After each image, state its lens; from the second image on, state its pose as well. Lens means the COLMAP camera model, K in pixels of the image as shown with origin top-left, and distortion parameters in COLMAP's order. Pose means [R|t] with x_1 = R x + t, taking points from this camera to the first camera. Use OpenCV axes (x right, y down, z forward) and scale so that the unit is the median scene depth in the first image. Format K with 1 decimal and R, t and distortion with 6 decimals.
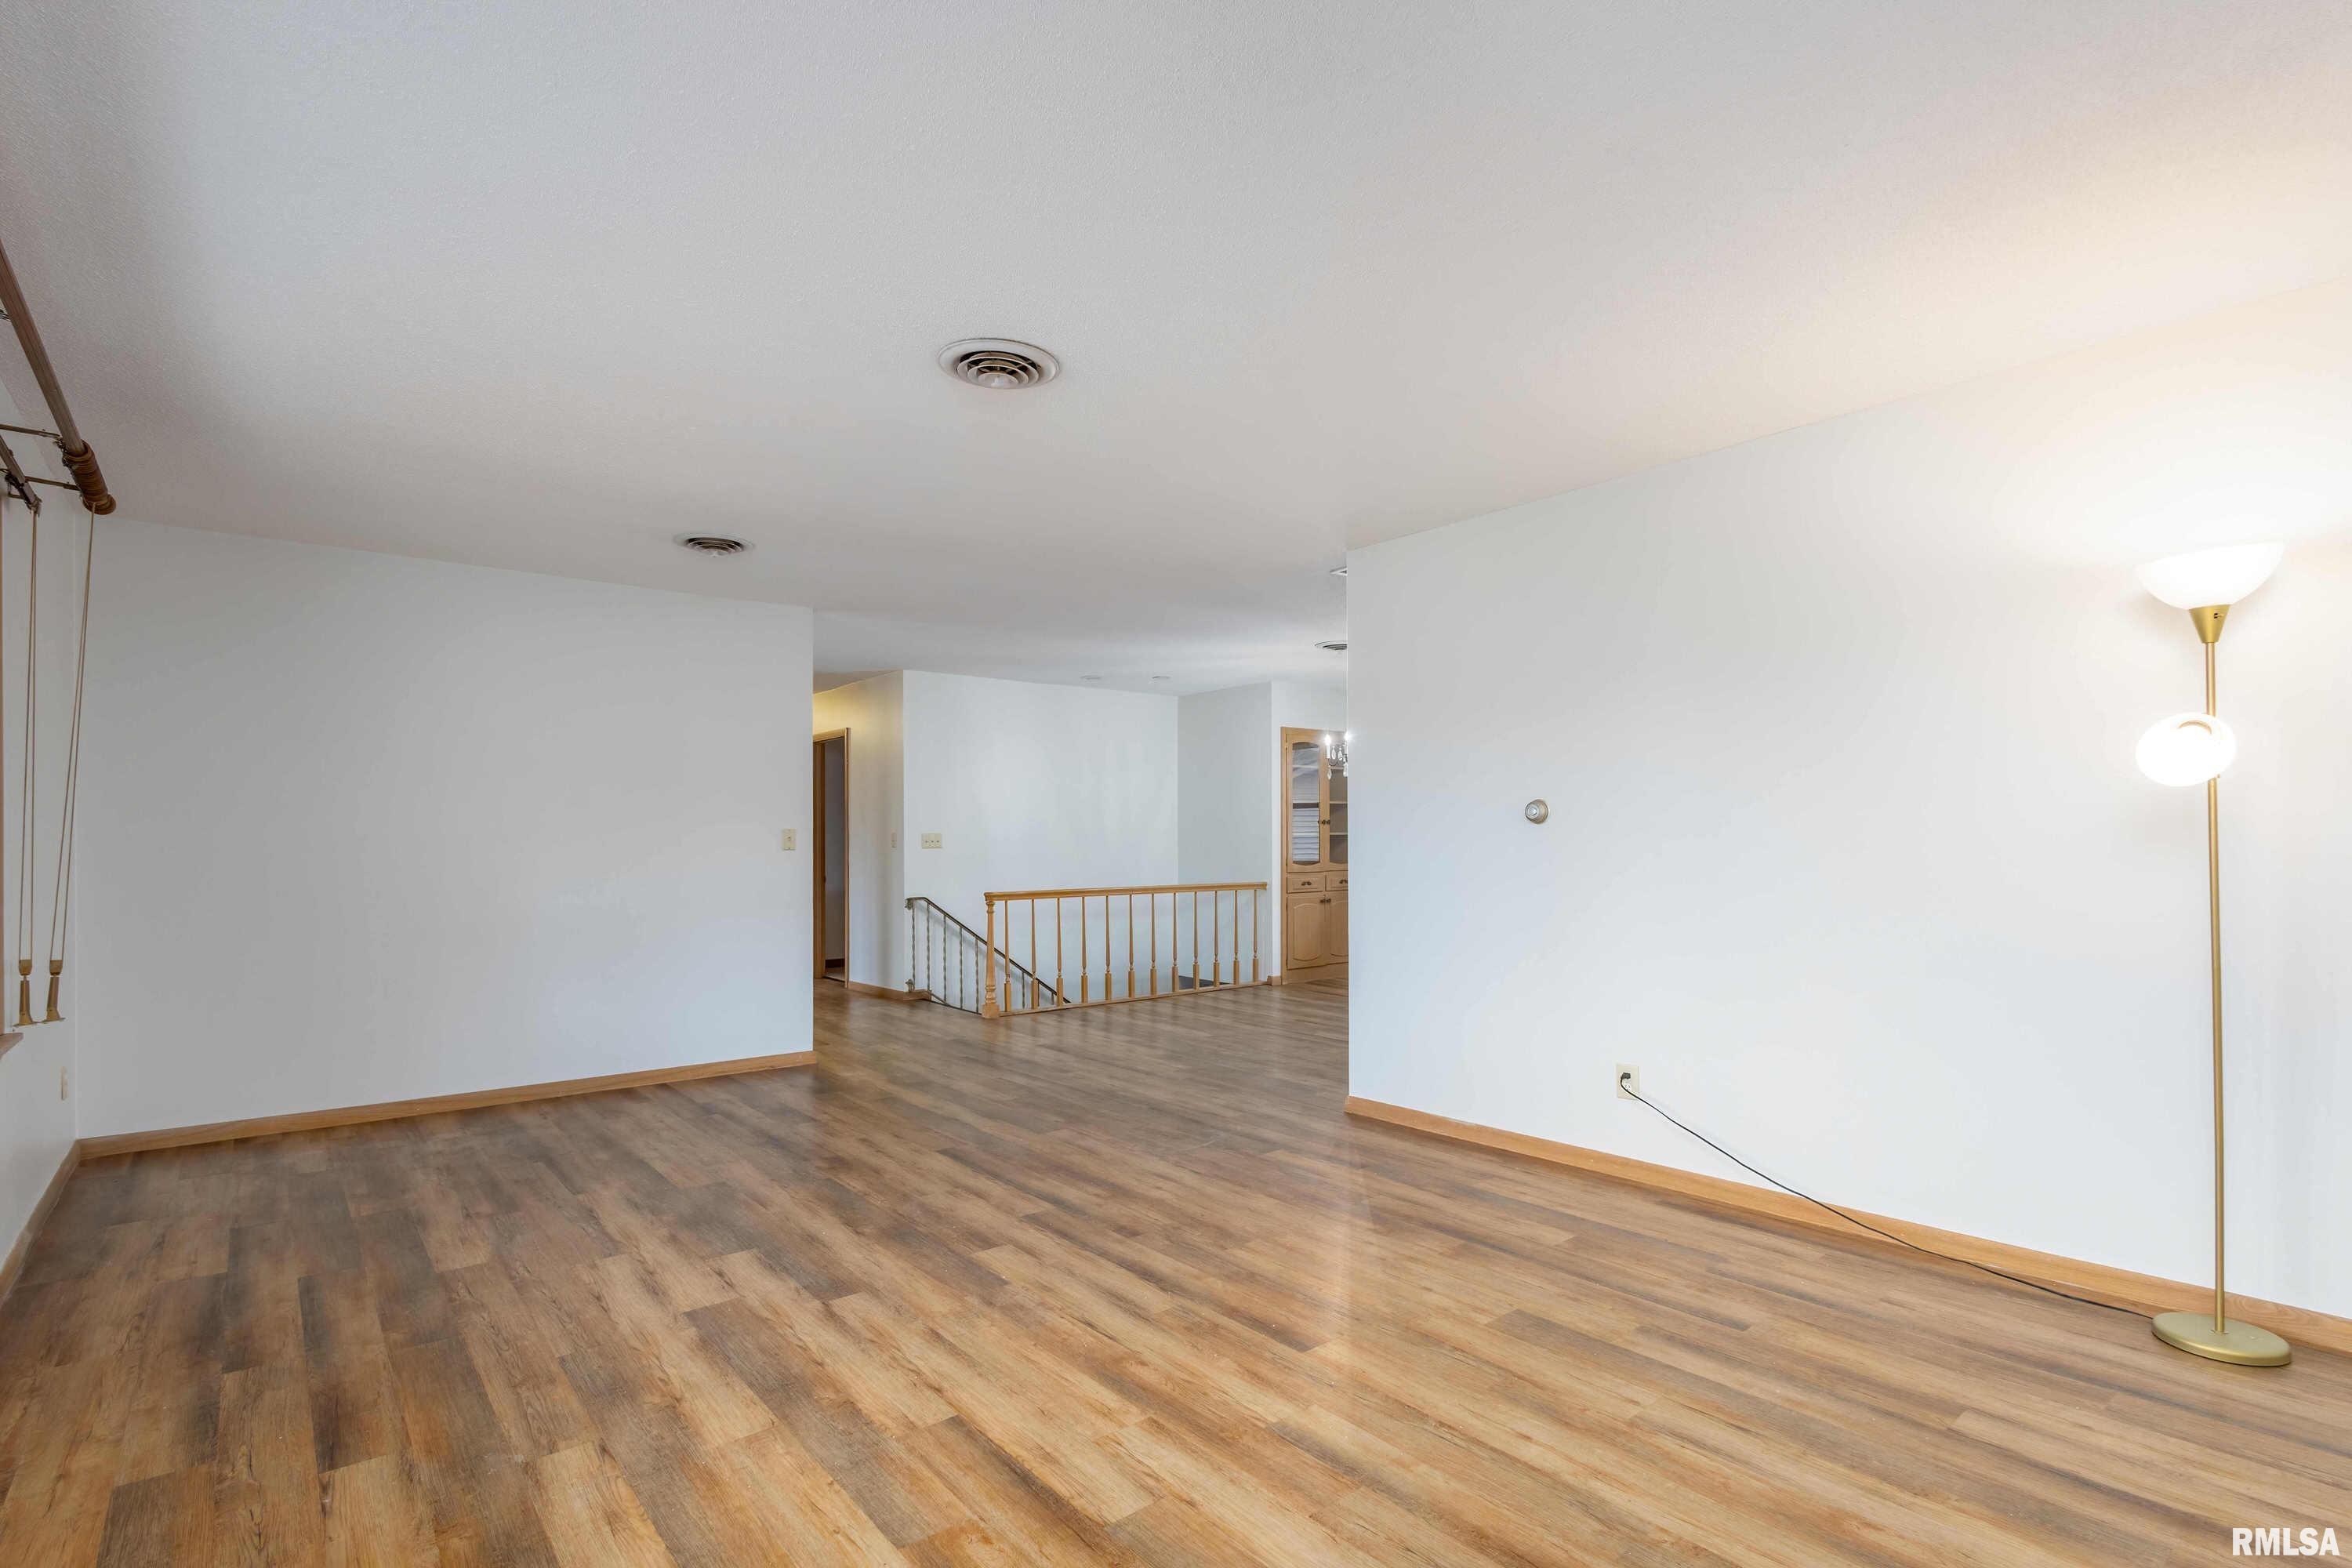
lens RADIAL K [[1101.4, 0, 1168.3], [0, 1101.4, 789.6], [0, 0, 1]] dist [0.003161, -0.000385]
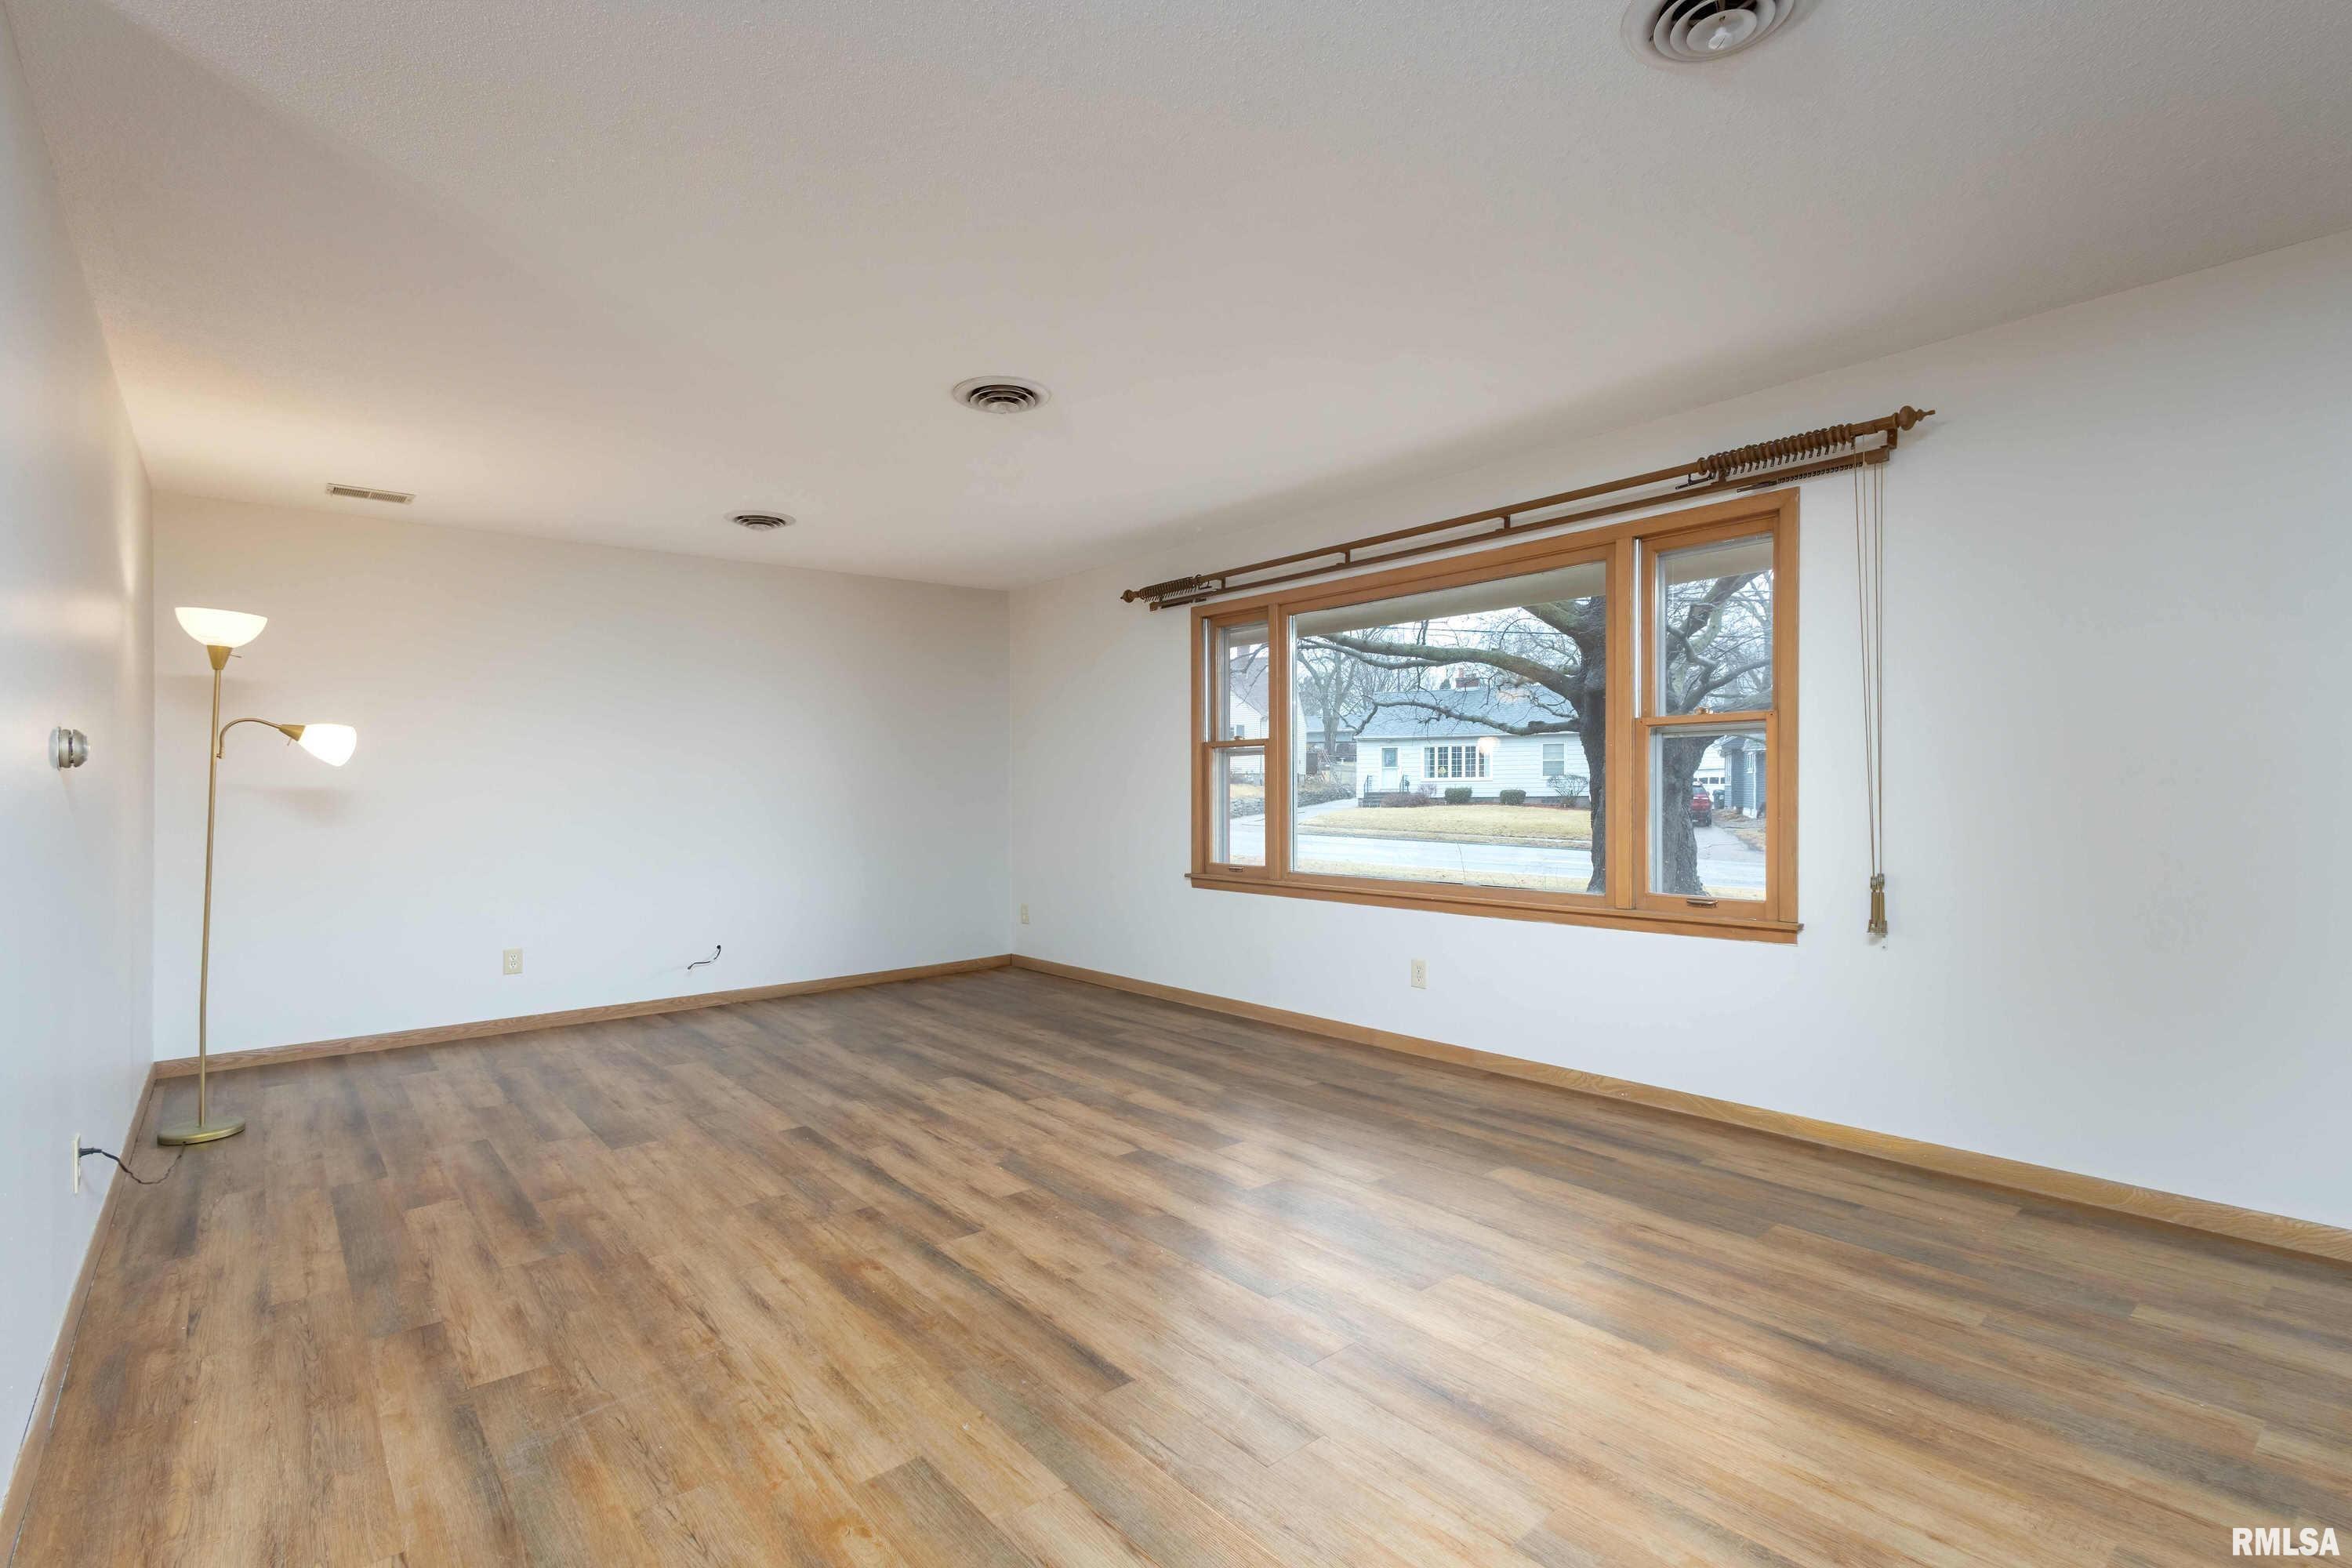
lens RADIAL K [[1101.4, 0, 1168.3], [0, 1101.4, 789.6], [0, 0, 1]] dist [0.003161, -0.000385]
pose [[-0.999765, 0.020691, -0.006512, -0.312981], [0.020933, 0.998998, -0.039555, 0.092767], [0.005687, -0.039682, -0.999196, 2.086665]]
